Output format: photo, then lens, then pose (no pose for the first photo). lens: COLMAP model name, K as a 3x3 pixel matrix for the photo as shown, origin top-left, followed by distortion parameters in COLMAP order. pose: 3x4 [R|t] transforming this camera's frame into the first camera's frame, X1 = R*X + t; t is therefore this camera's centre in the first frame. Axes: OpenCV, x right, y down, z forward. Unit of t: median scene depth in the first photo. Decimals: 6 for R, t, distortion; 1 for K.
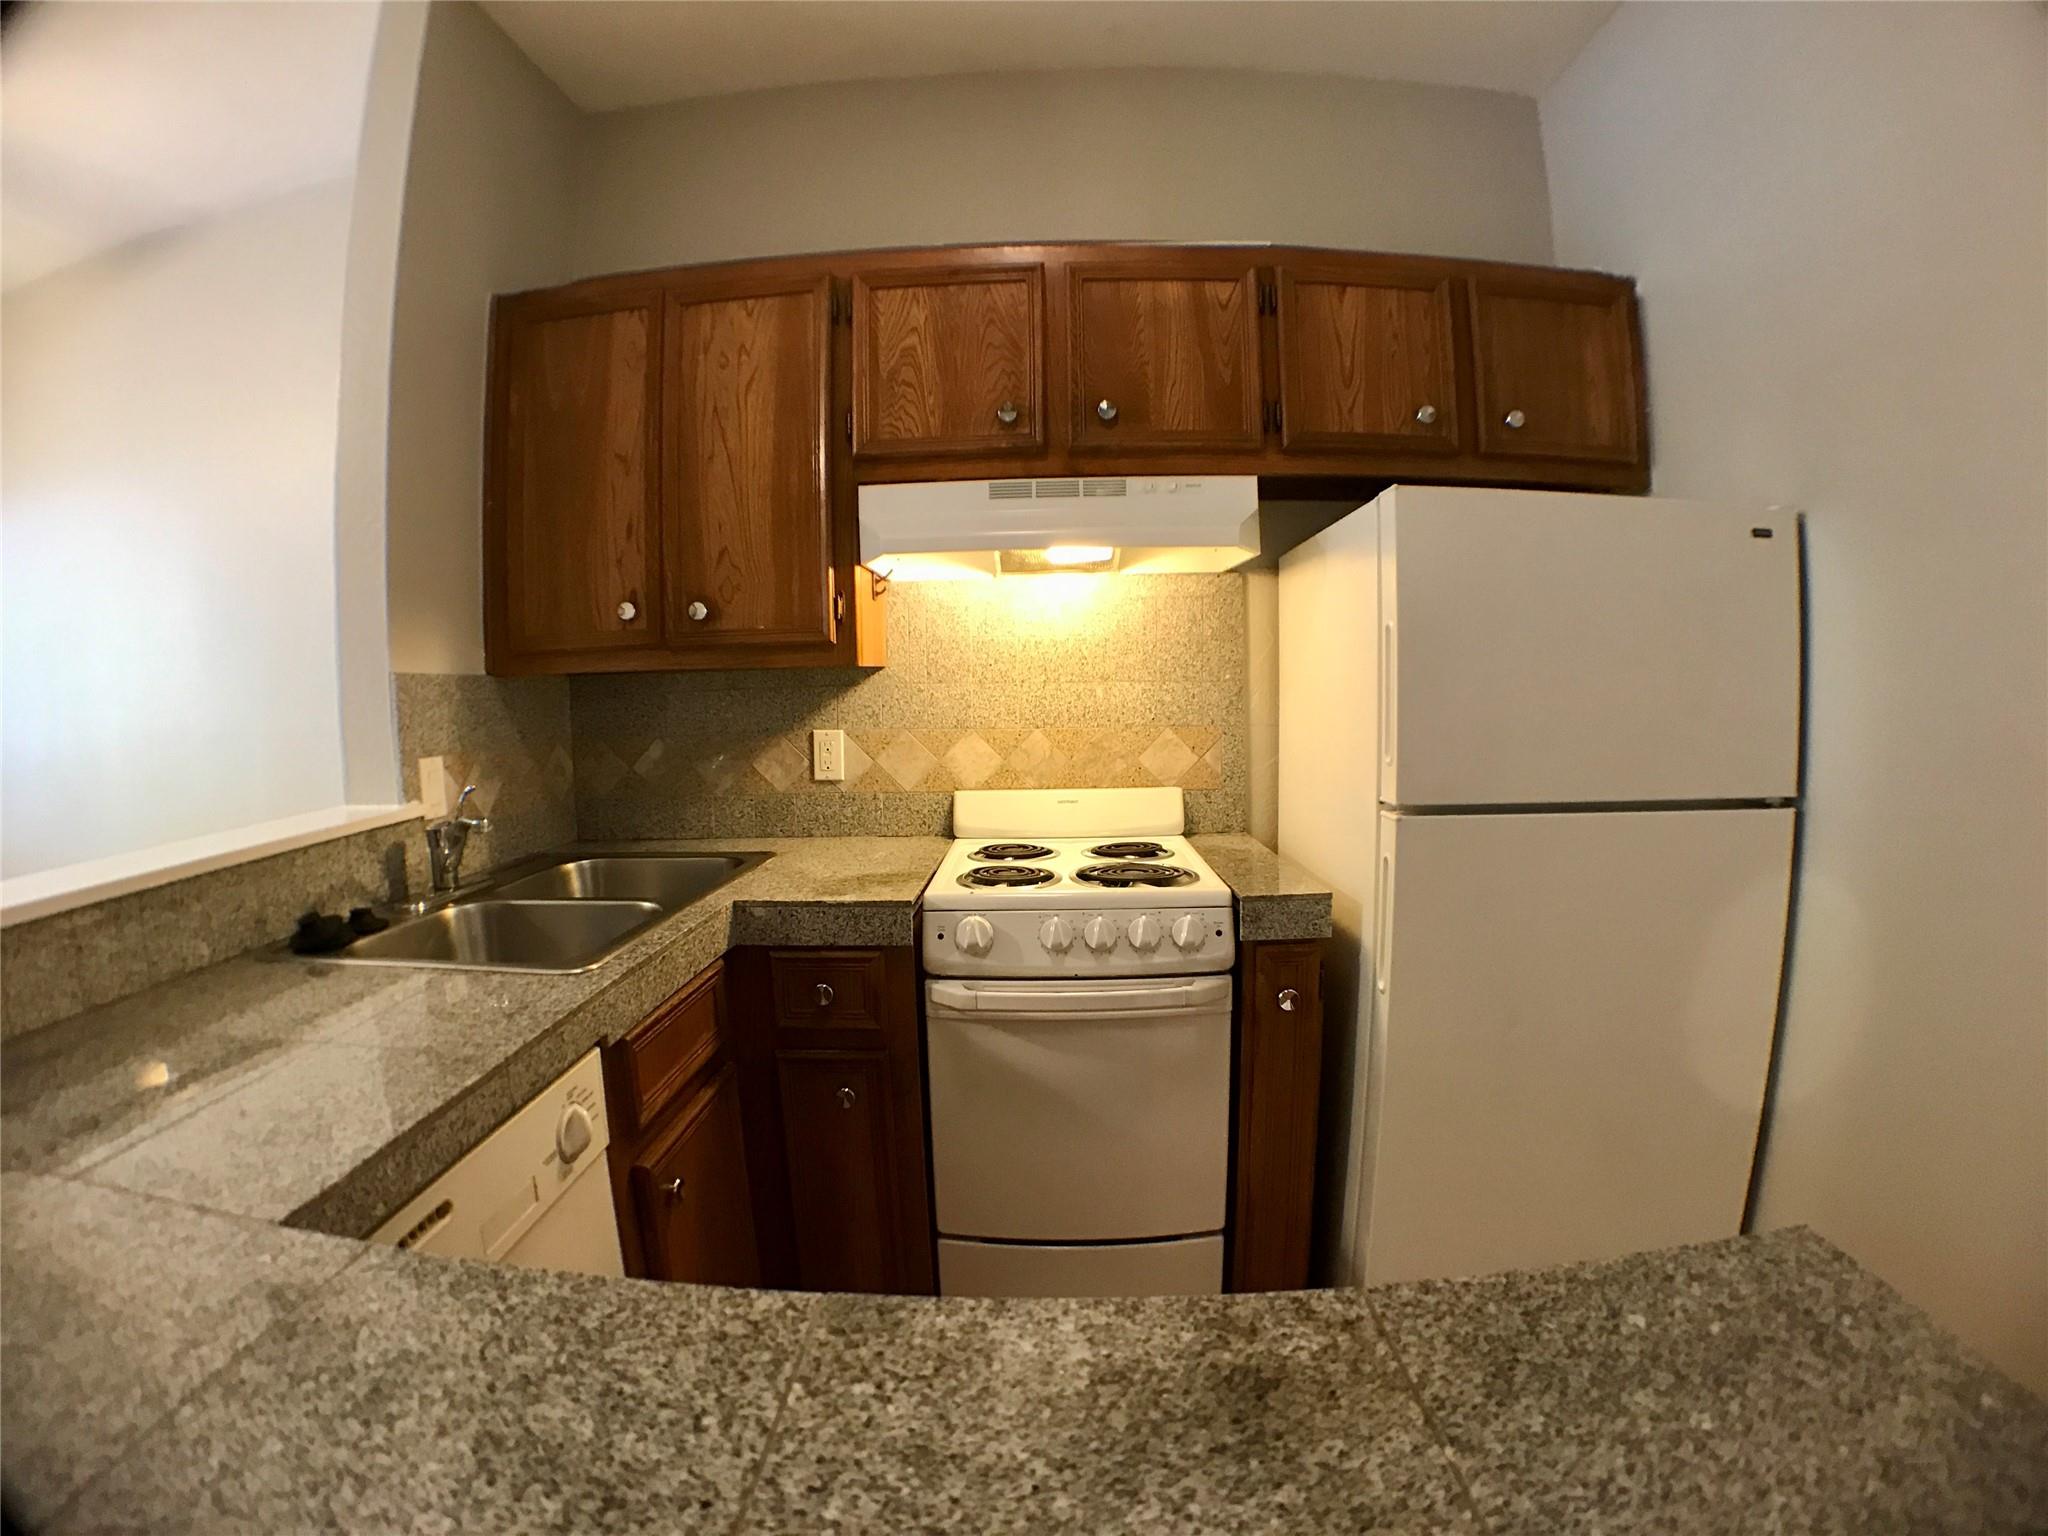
lens RADIAL K [[917.3, 0, 1025.9], [0, 917.3, 762.7], [0, 0, 1]] dist [-0.190242, 0.034729]
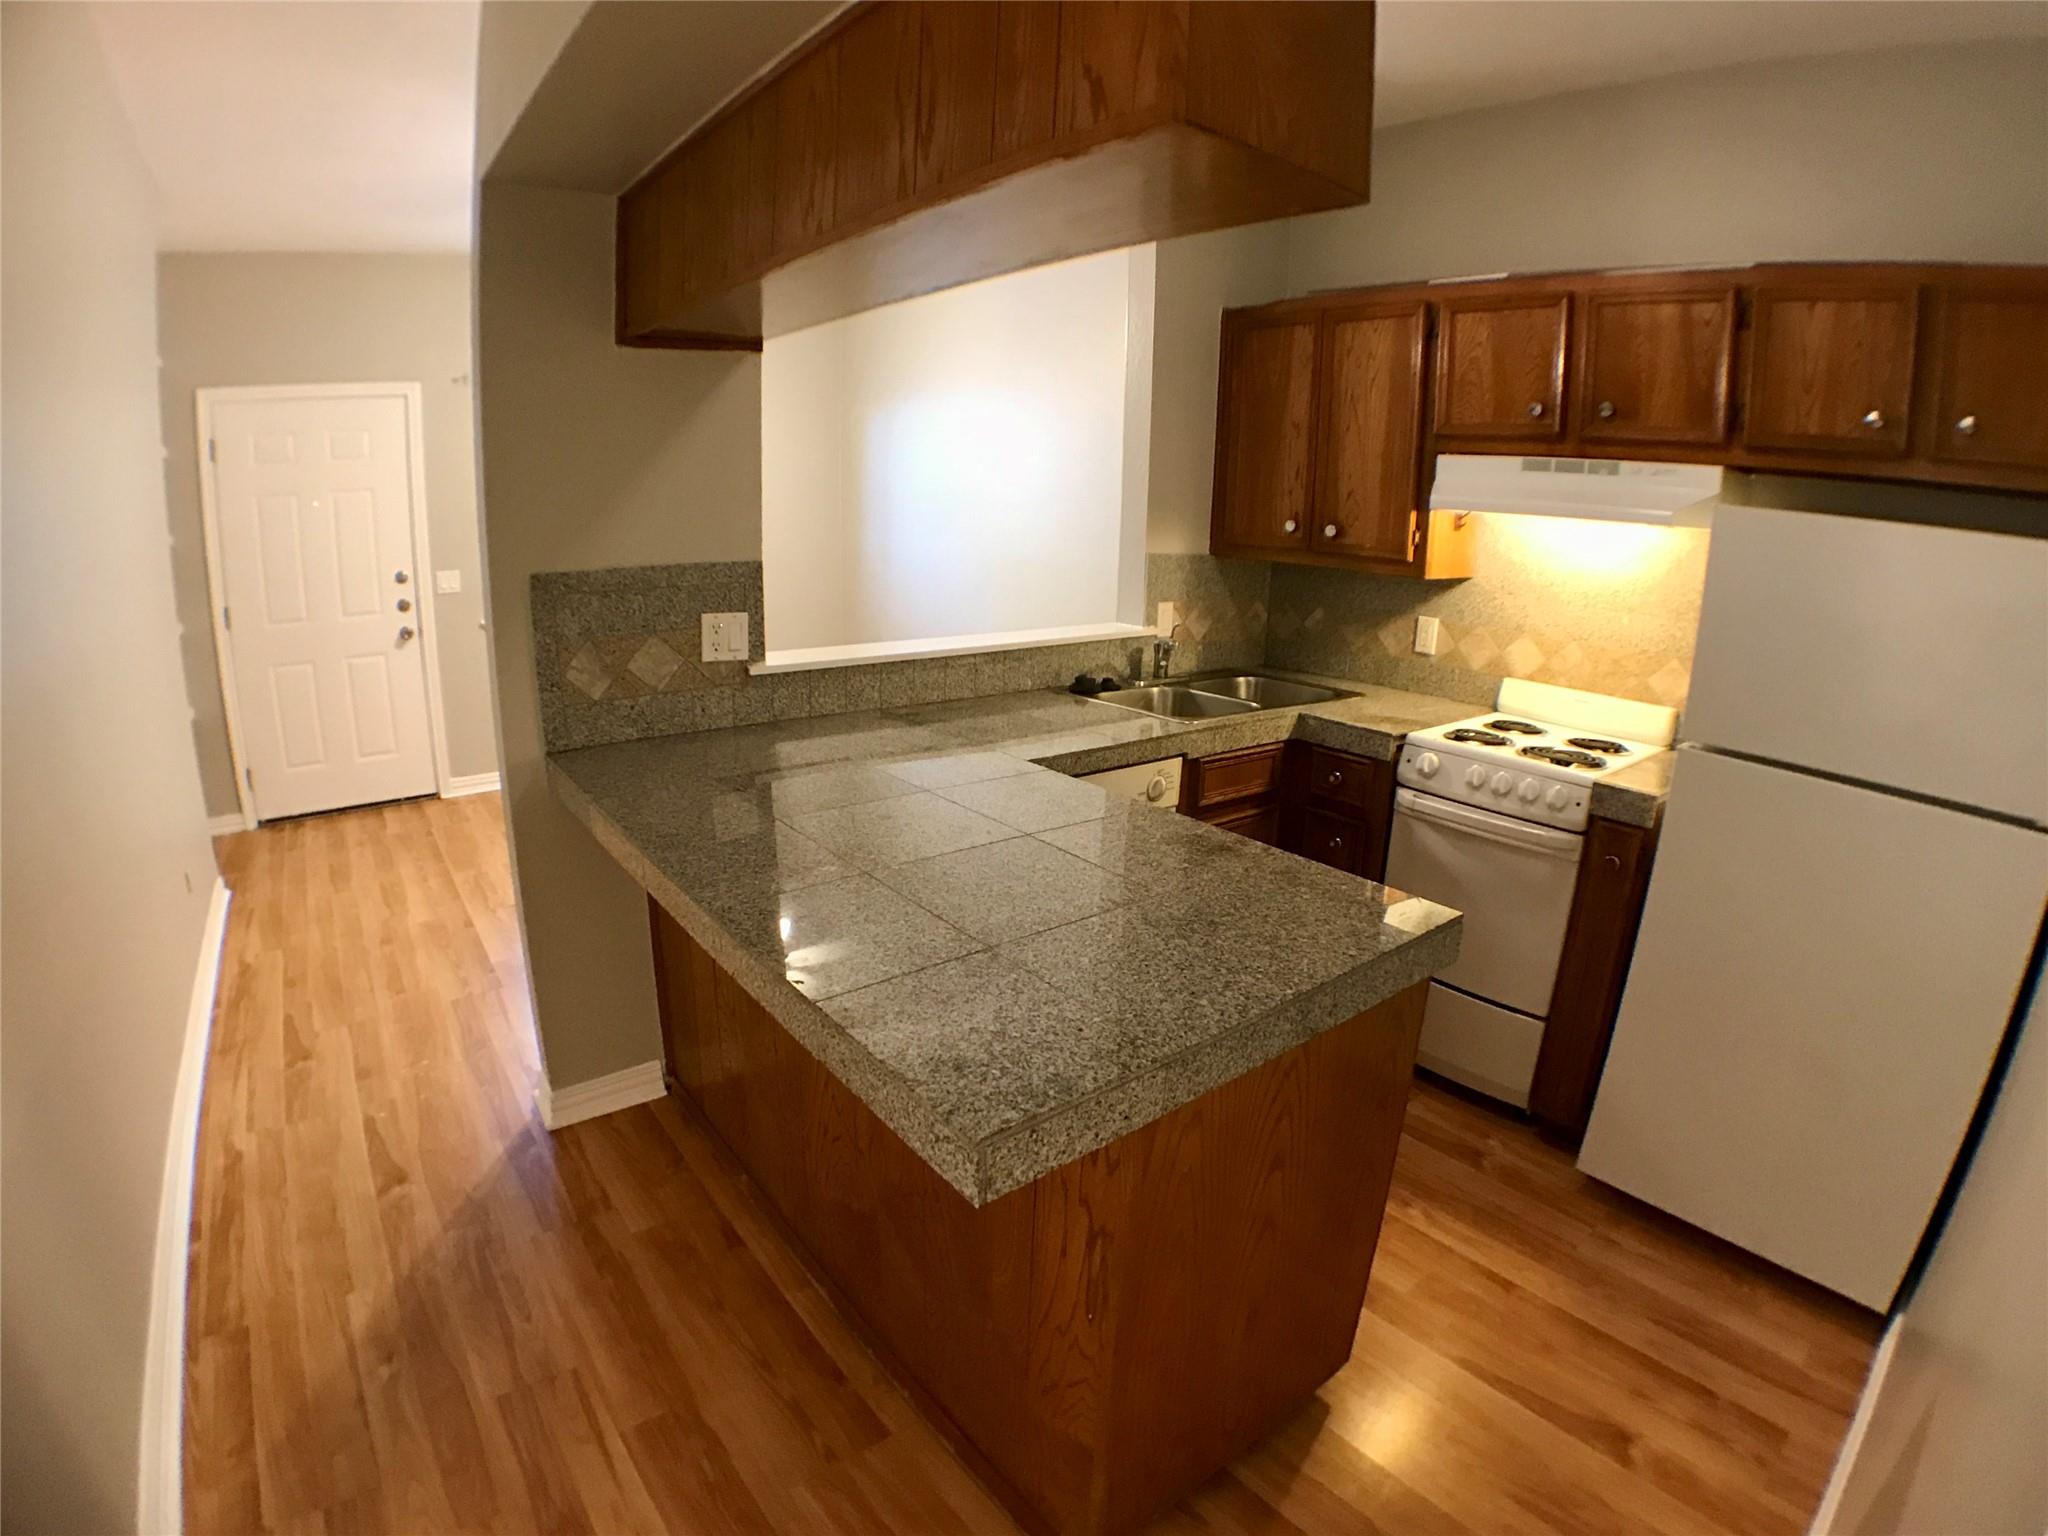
lens RADIAL K [[971.2, 0, 1024.0], [0, 971.2, 768.0], [0, 0, 1]] dist [-0.178452, 0.029398]
pose [[0.638775, 0.237997, -0.731658, 0.604427], [-0.107972, 0.969273, 0.221025, -0.077181], [0.761780, -0.062187, 0.644845, -0.503986]]
